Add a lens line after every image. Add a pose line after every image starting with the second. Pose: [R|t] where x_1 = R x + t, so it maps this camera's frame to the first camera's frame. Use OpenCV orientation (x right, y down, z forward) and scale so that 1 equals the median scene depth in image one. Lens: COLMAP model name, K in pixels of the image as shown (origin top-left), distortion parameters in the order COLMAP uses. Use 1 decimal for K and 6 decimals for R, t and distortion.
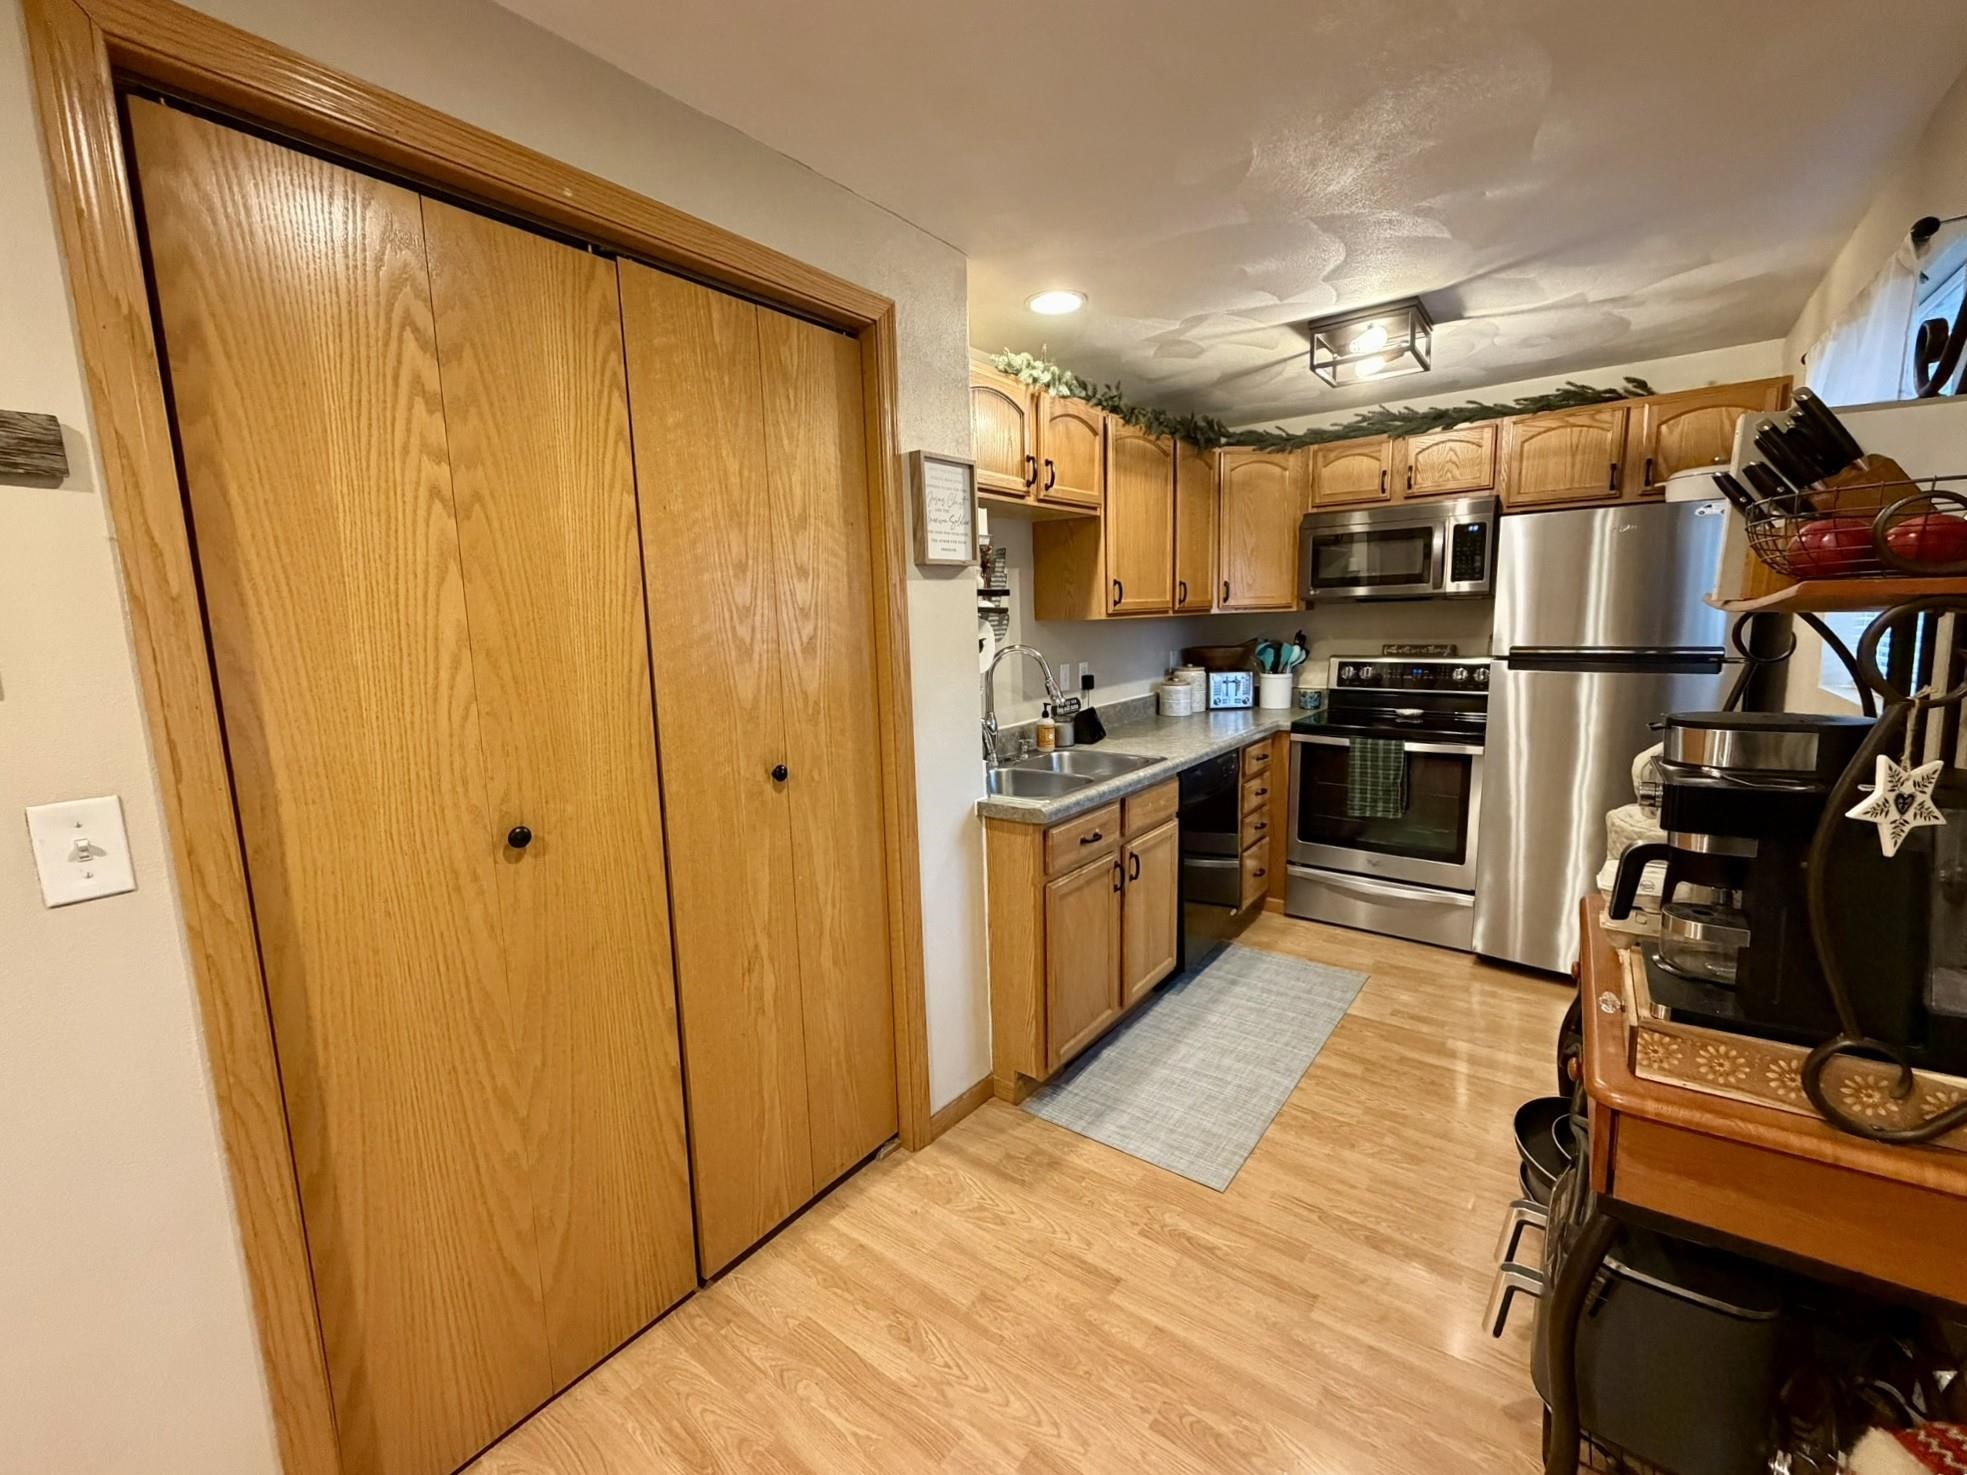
lens RADIAL K [[814.0, 0, 977.9], [0, 814.0, 735.0], [0, 0, 1]] dist [-0.001457, -0.000164]
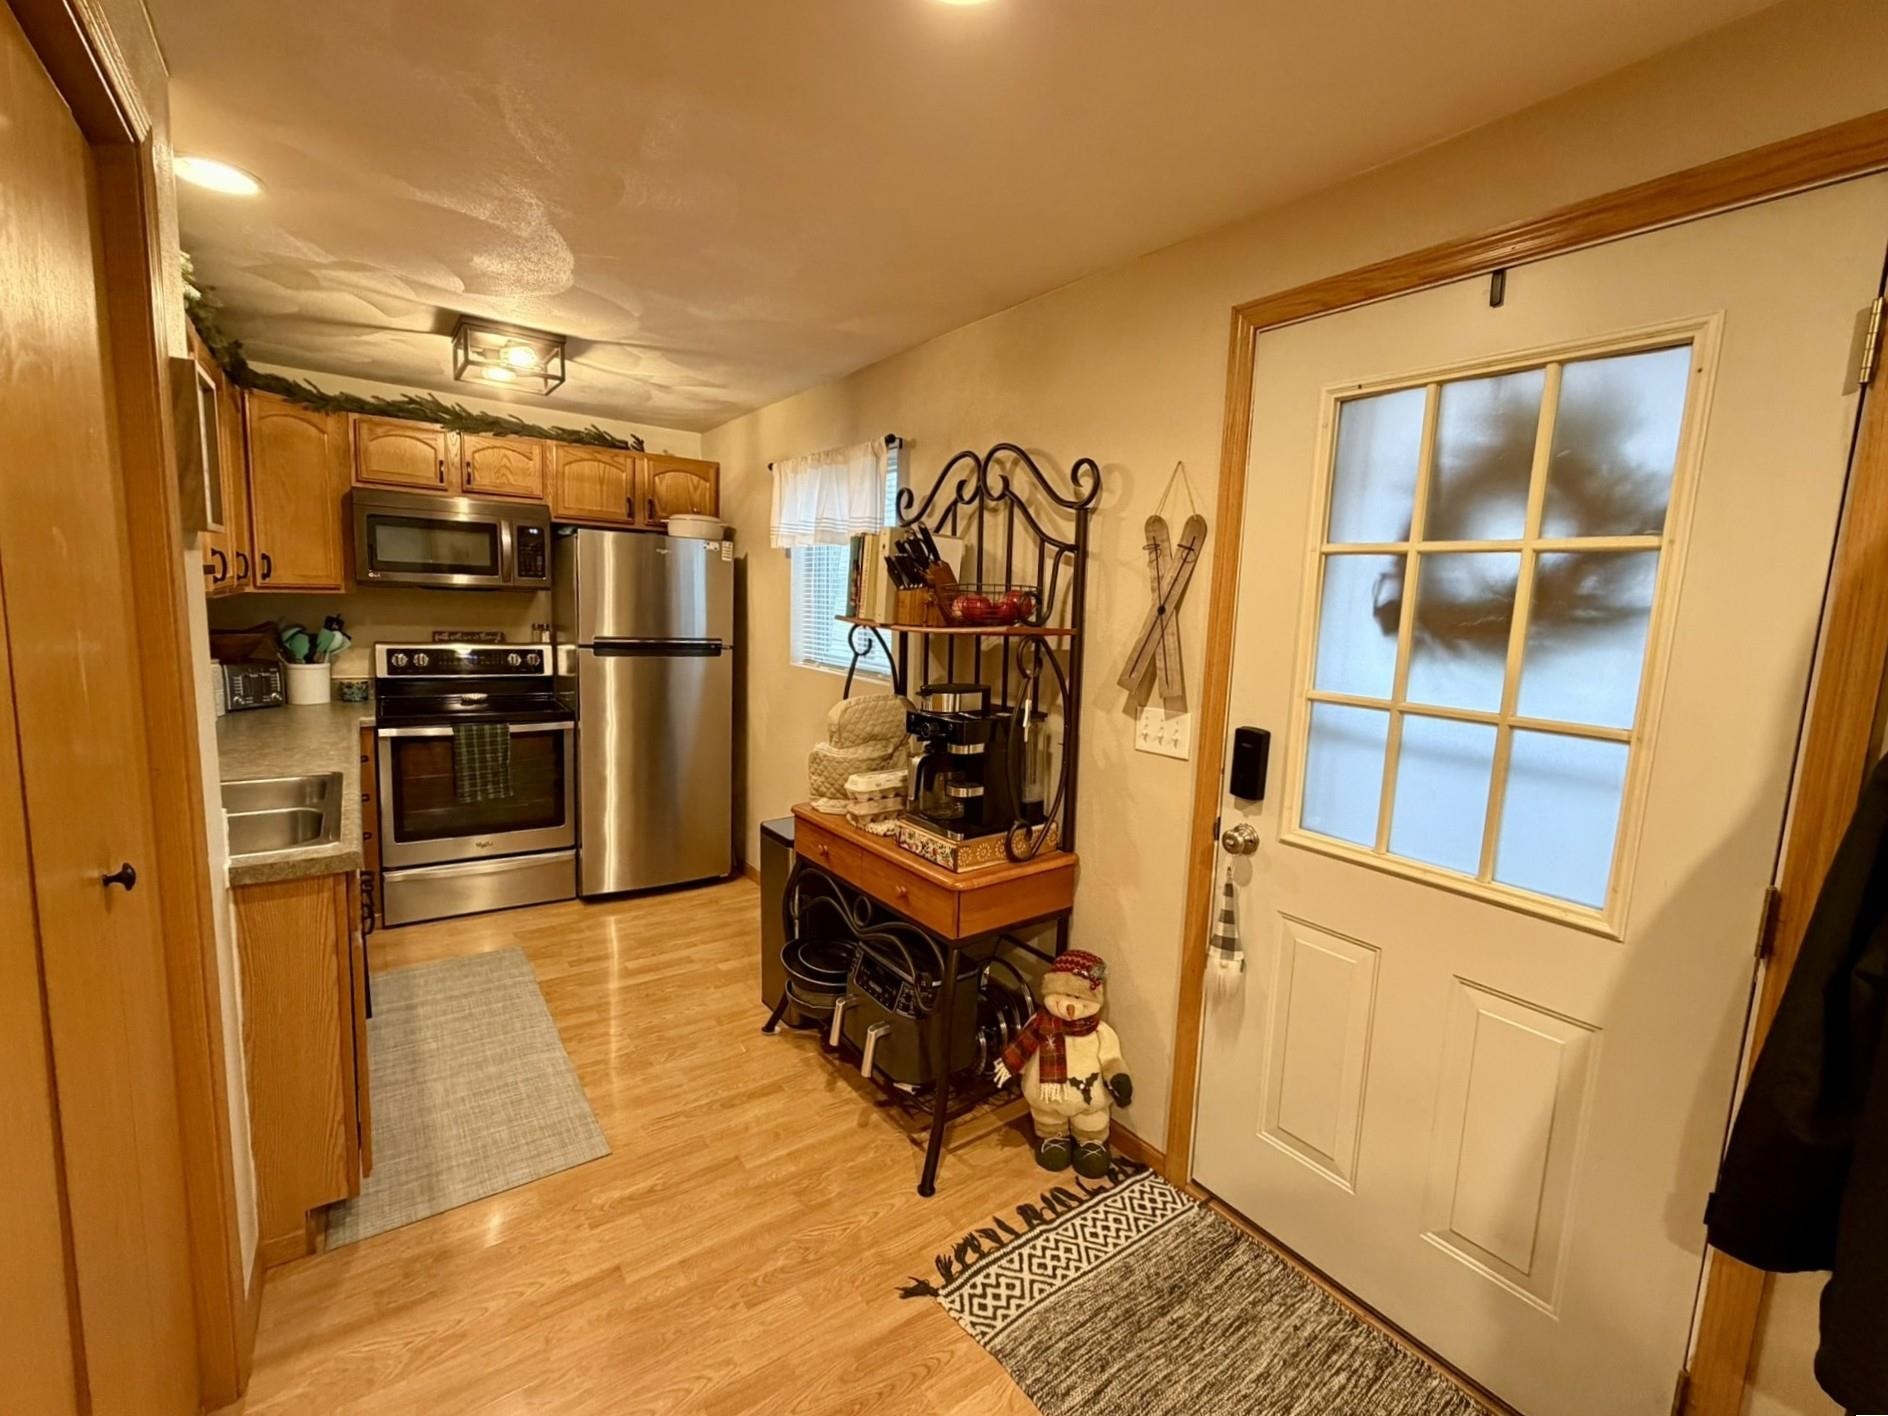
lens RADIAL K [[813.9, 0, 941.8], [0, 813.9, 704.4], [0, 0, 1]] dist [-0.000107, 0.000180]
pose [[0.293046, -0.080921, 0.952668, -0.342318], [0.085084, 0.994666, 0.058316, -0.033357], [-0.952305, 0.063968, 0.298368, 0.141171]]
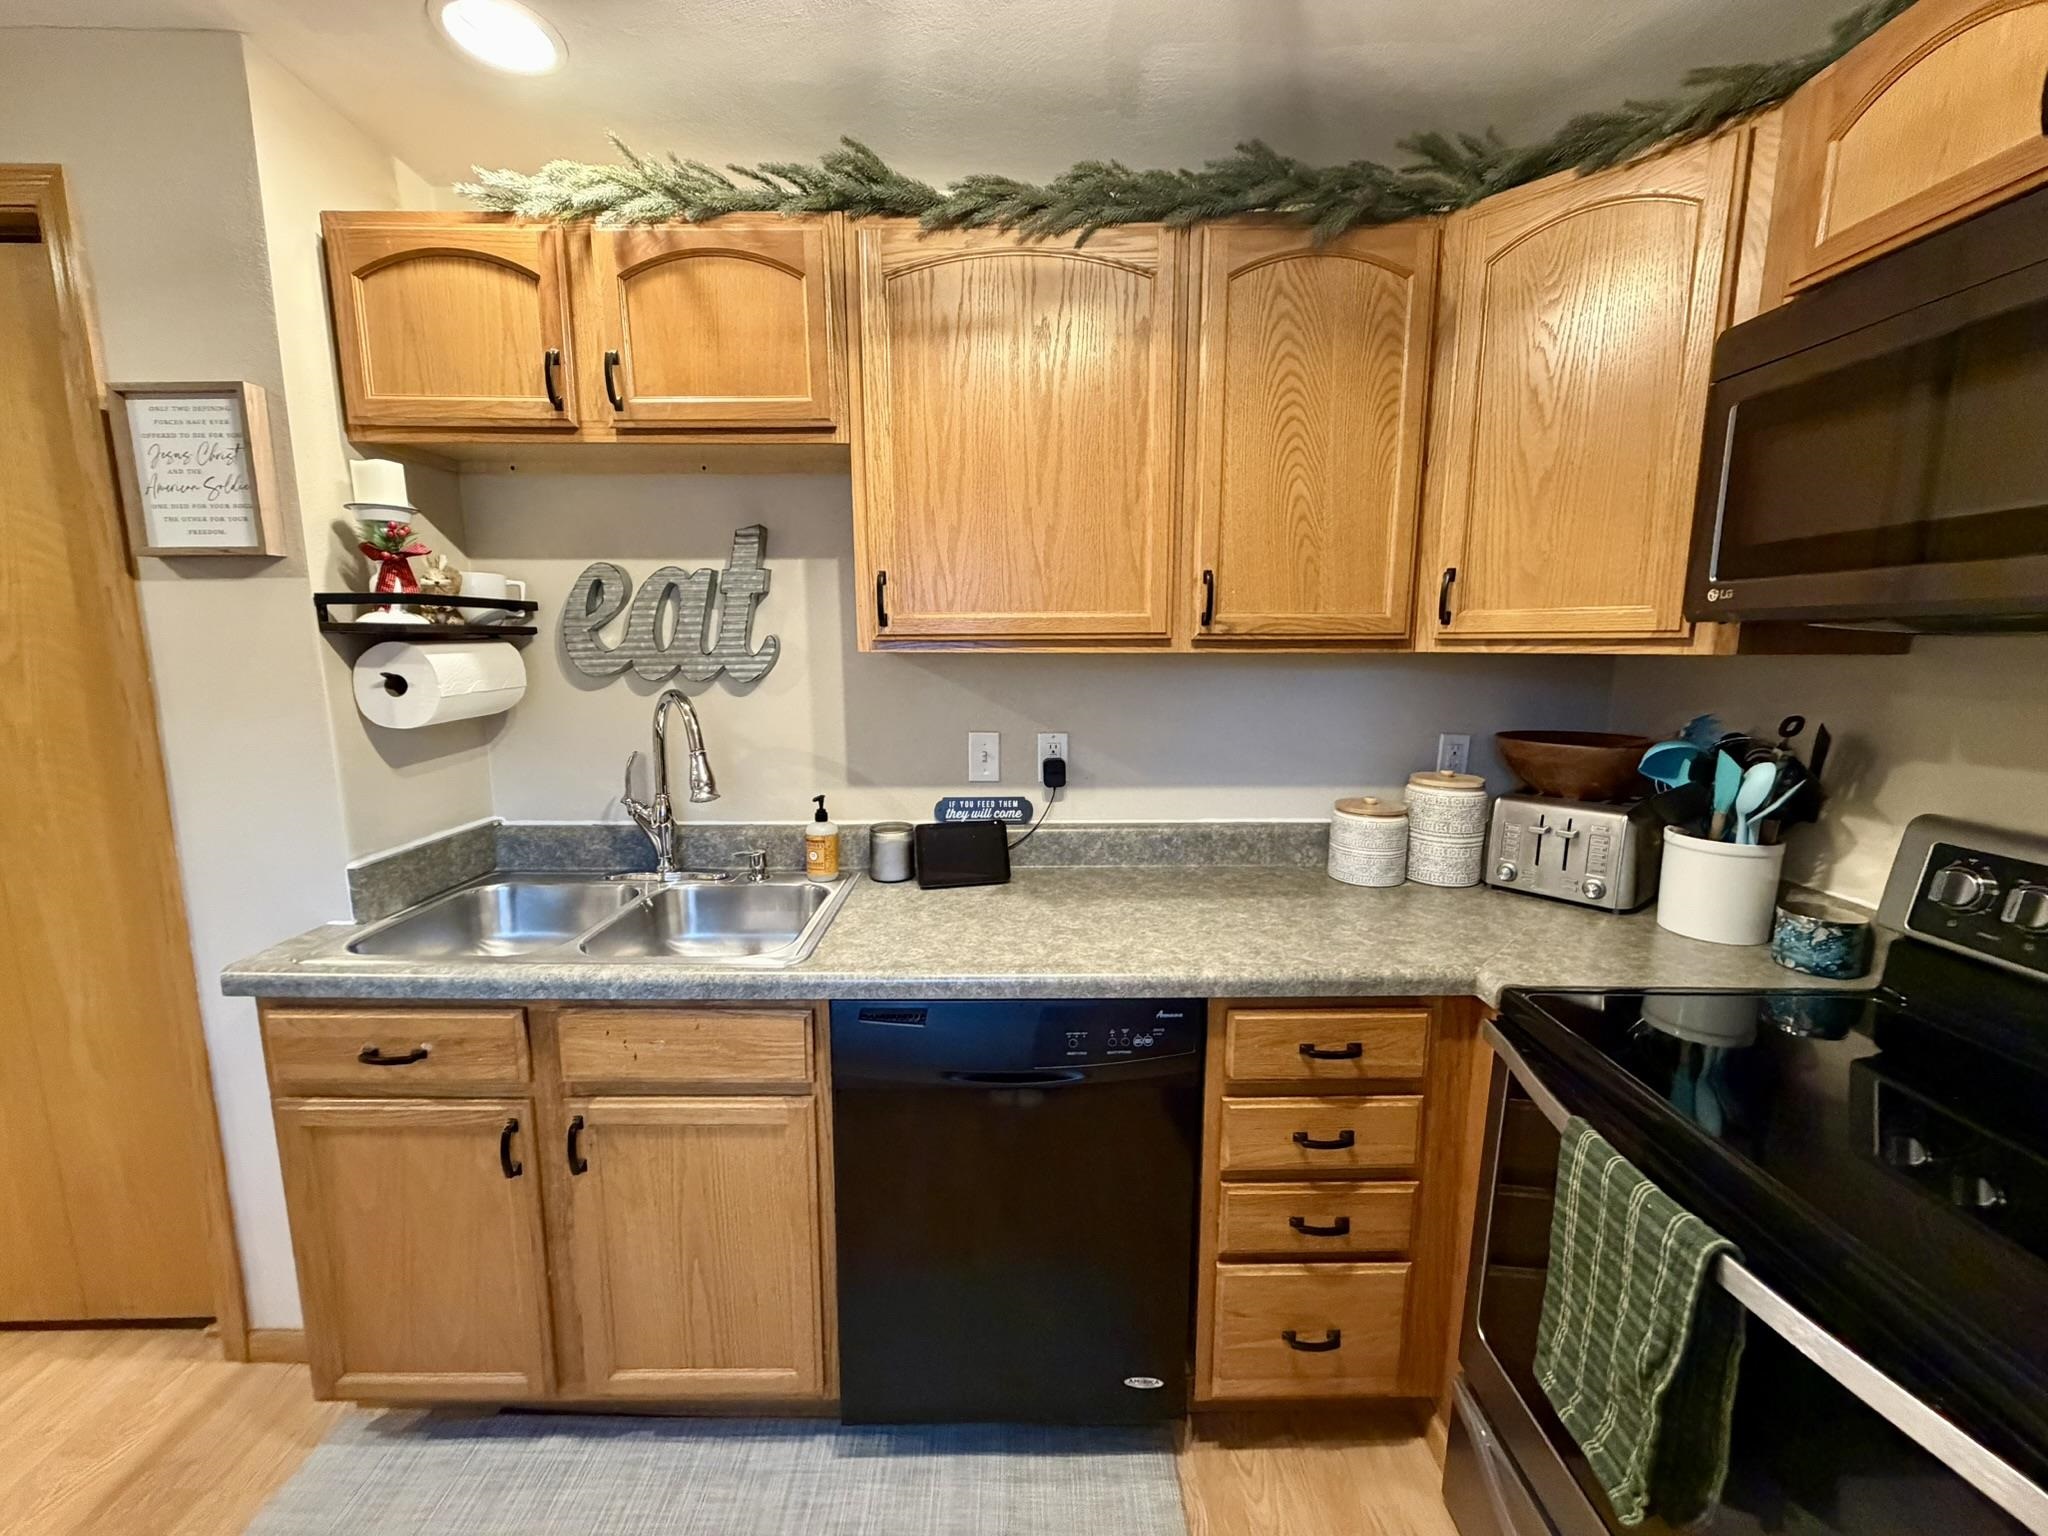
lens RADIAL K [[814.1, 0, 1019.3], [0, 814.1, 765.2], [0, 0, 1]] dist [-0.000806, -0.000491]
pose [[0.614461, 0.149964, -0.774564, 0.585341], [-0.135015, 0.987273, 0.084039, -0.122728], [0.777309, 0.052939, 0.626888, 0.729508]]
